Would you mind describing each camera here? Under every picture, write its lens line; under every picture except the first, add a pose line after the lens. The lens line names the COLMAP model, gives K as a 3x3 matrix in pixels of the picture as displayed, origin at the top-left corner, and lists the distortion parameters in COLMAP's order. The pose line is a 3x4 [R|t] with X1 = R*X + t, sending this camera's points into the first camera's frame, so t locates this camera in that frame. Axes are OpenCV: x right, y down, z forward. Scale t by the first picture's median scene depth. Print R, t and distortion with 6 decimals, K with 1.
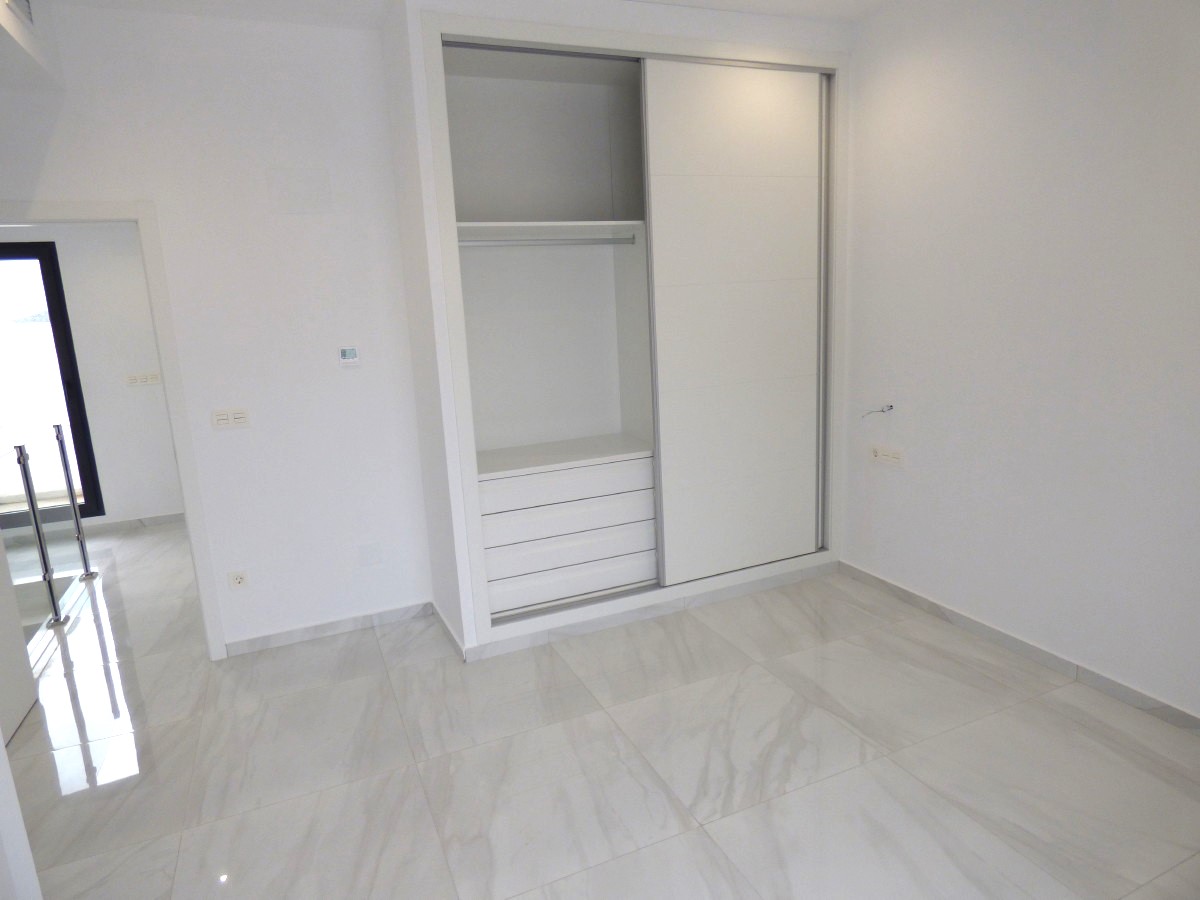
lens RADIAL K [[742.6, 0, 600.0], [0, 742.6, 450.0], [0, 0, 1]] dist [-0.003892, -0.000242]
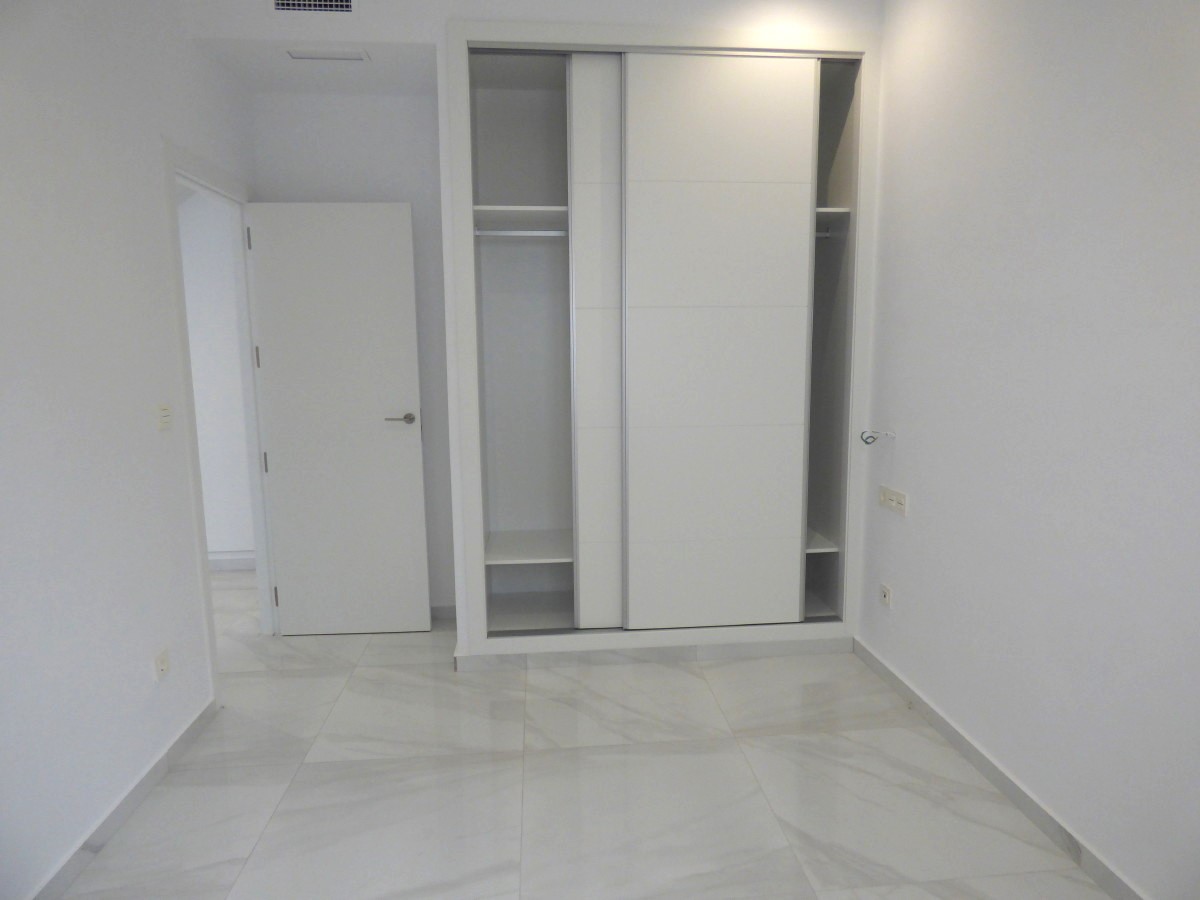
lens RADIAL K [[742.6, 0, 600.0], [0, 742.6, 450.0], [0, 0, 1]] dist [-0.003892, -0.000242]
pose [[0.946573, 0.103046, -0.305584, 0.315947], [-0.106905, 0.994261, 0.004127, -0.038213], [0.304256, 0.028762, 0.952156, 0.120809]]
